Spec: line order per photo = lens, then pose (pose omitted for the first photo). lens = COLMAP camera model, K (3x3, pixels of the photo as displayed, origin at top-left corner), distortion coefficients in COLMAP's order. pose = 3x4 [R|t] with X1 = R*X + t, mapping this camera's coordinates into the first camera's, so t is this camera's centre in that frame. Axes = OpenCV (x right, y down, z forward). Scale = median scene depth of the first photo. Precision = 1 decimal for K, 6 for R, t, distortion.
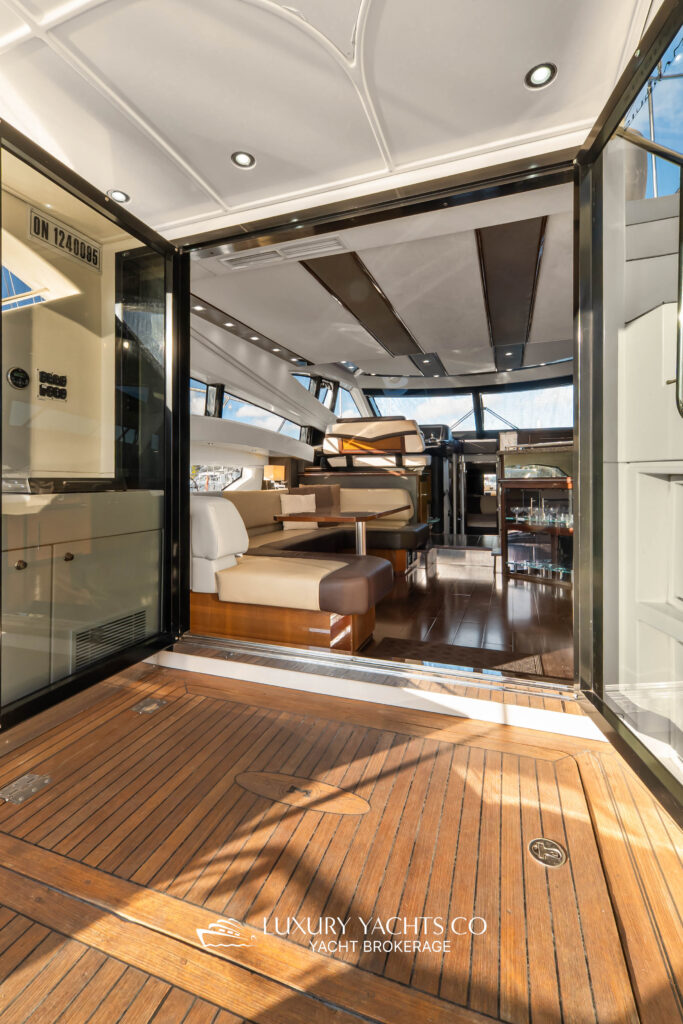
lens RADIAL K [[452.6, 0, 329.4], [0, 452.6, 477.5], [0, 0, 1]] dist [-0.001295, 0.000225]
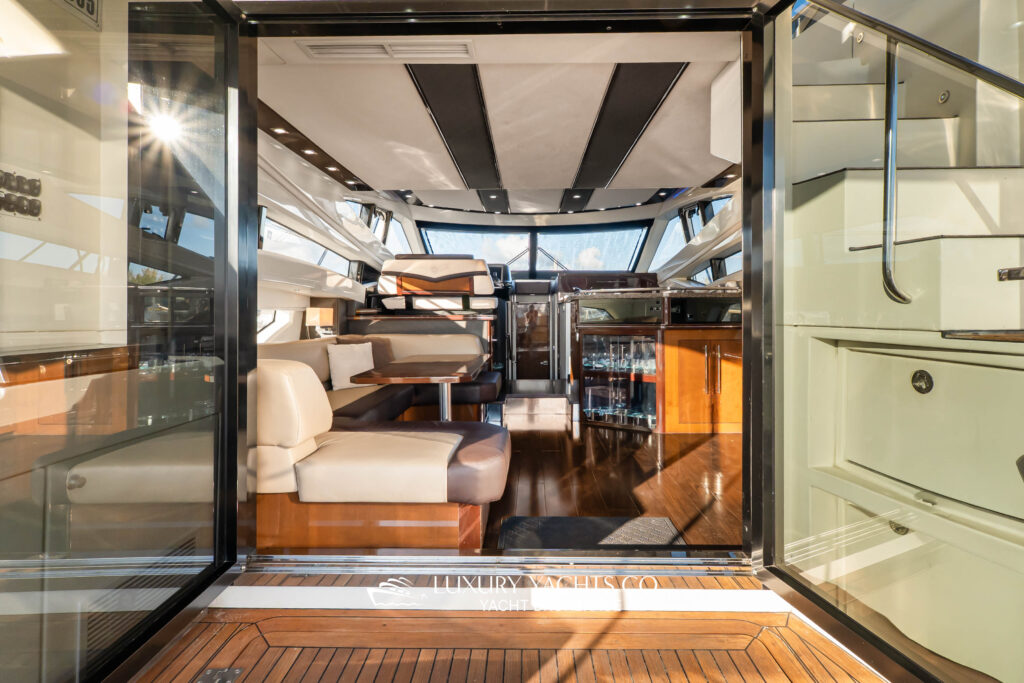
lens RADIAL K [[473.6, 0, 511.1], [0, 473.6, 312.6], [0, 0, 1]] dist [0.001685, 0.000083]
pose [[0.942235, 0.002023, 0.334946, -0.089484], [-0.001965, 0.999998, -0.000512, -0.019668], [-0.334946, -0.000176, 0.942237, 0.075871]]
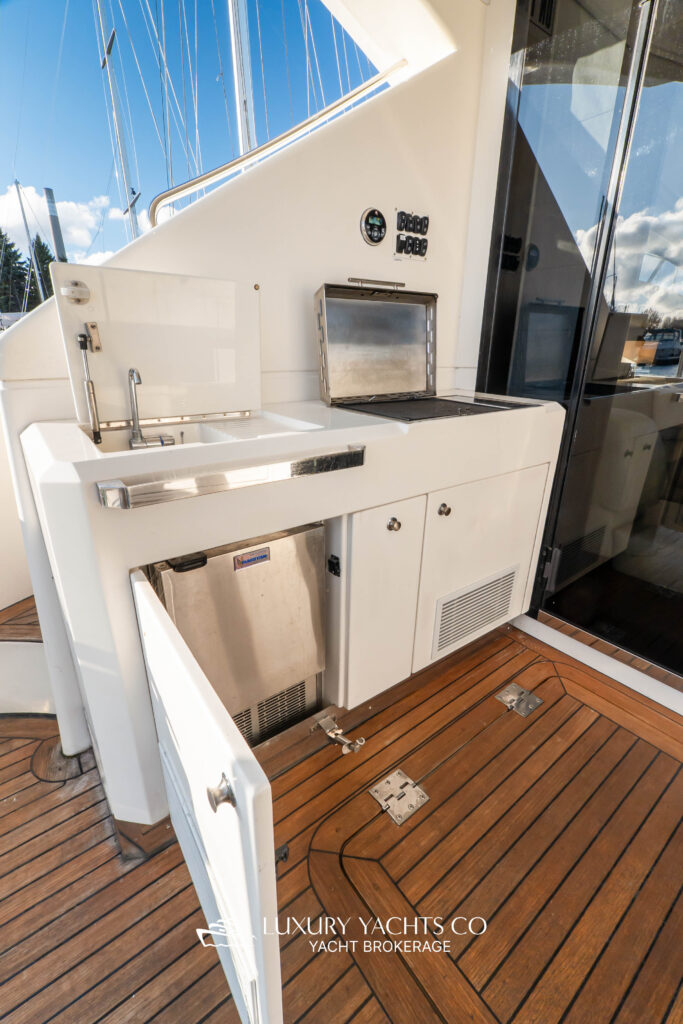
lens RADIAL K [[433.8, 0, 341.5], [0, 433.8, 512.0], [0, 0, 1]] dist [0.001708, 0.000283]
pose [[0.845708, 0.193955, -0.497151, -0.138974], [-0.000357, 0.931818, 0.362926, -0.024140], [0.533646, -0.306753, 0.788115, 0.140910]]
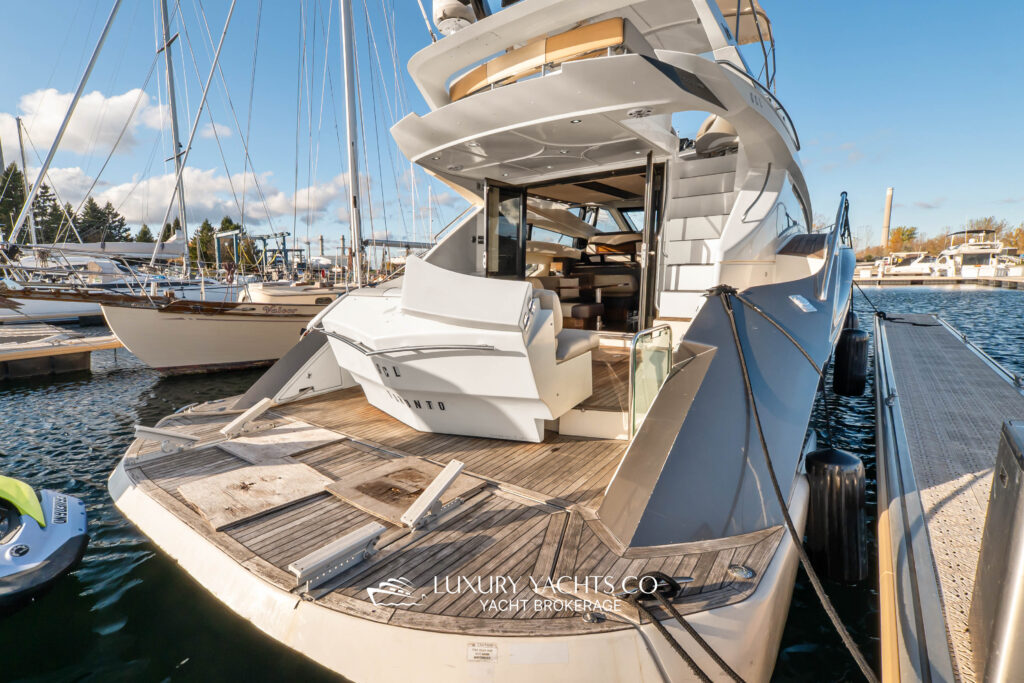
lens RADIAL K [[463.8, 0, 463.7], [0, 463.8, 342.0], [0, 0, 1]] dist [0.012717, -0.000226]
pose [[0.950696, 0.034170, -0.308236, 0.110914], [0.015409, 0.987479, 0.156996, -0.010618], [0.309742, -0.154005, 0.938266, -0.926746]]
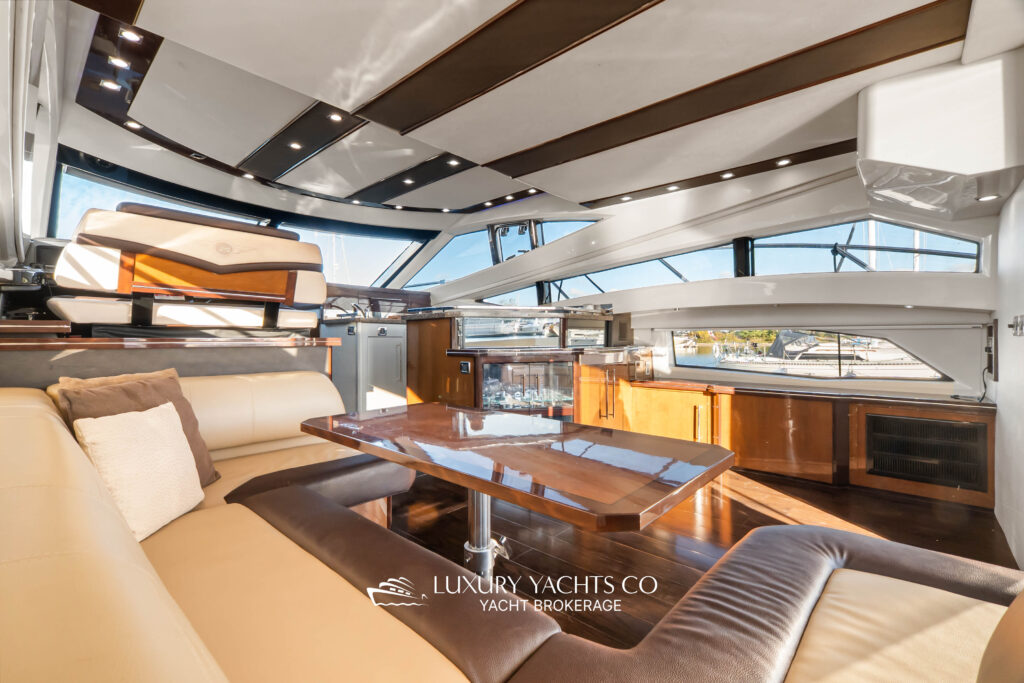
lens RADIAL K [[459.7, 0, 531.0], [0, 459.7, 341.3], [0, 0, 1]] dist [0.000481, 0.000117]
pose [[0.344480, -0.000748, 0.938793, -0.266442], [-0.003557, 0.999991, 0.002102, -0.012660], [-0.938787, -0.004063, 0.344474, 0.594444]]
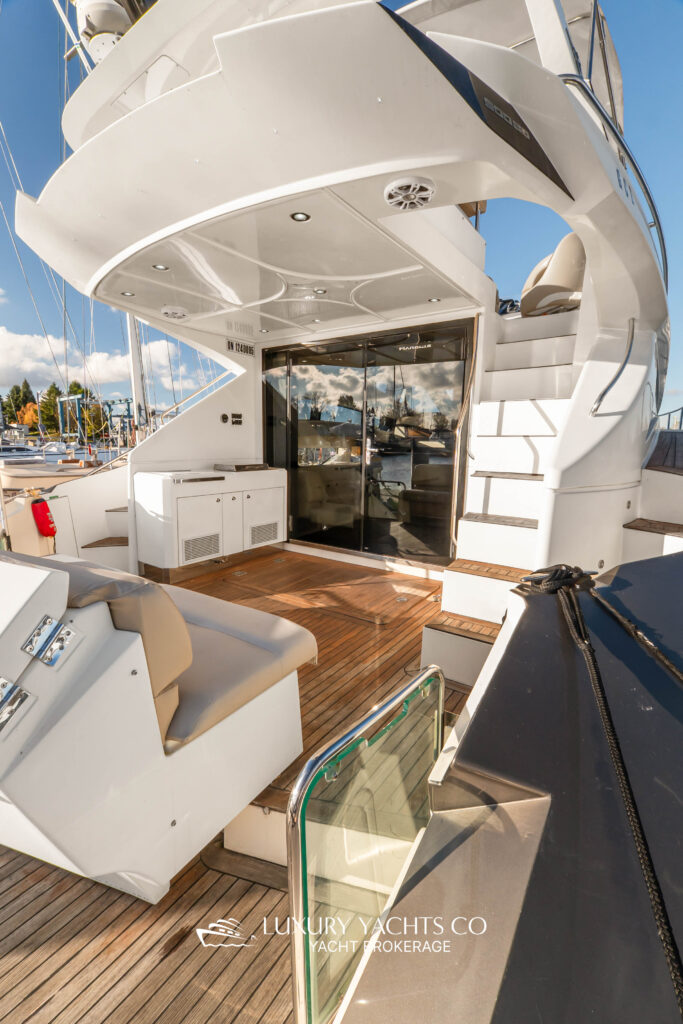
lens RADIAL K [[442.7, 0, 333.7], [0, 442.7, 508.2], [0, 0, 1]] dist [-0.000014, 0.000091]
pose [[0.966127, 0.053949, -0.252364, 0.186996], [-0.014281, 0.987583, 0.156448, -0.056839], [0.257670, -0.147544, 0.954901, -0.457771]]
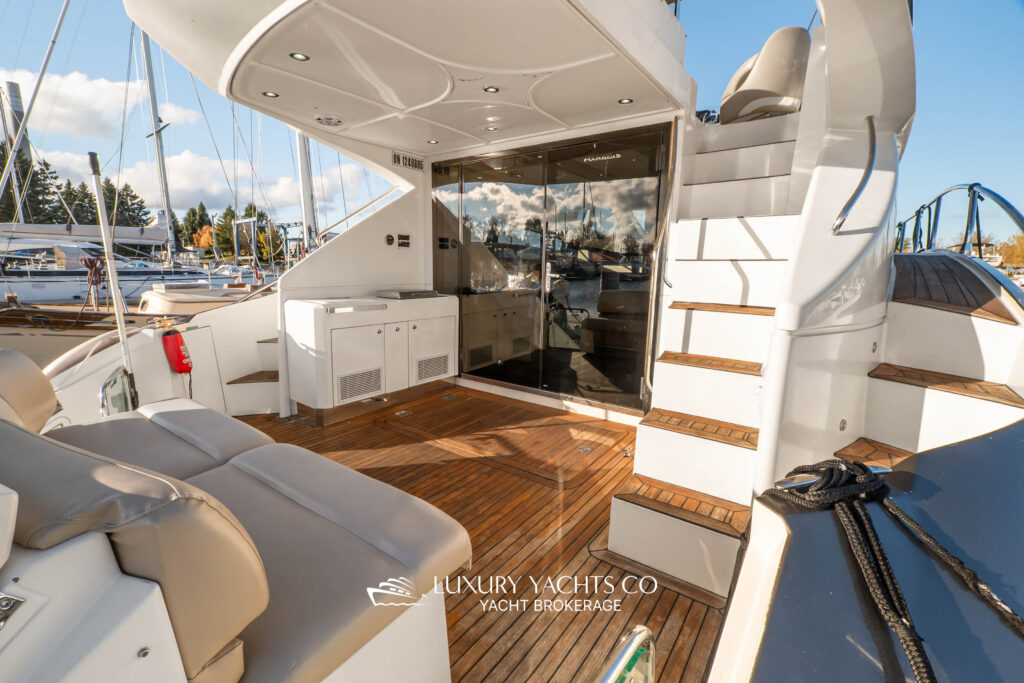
lens RADIAL K [[438.5, 0, 512.0], [0, 438.5, 341.5], [0, 0, 1]] dist [0.000942, 0.000264]
pose [[0.963377, 0.064017, -0.260396, 0.173506], [-0.017144, 0.983802, 0.178435, -0.057013], [0.267601, -0.167436, 0.948870, -0.357725]]
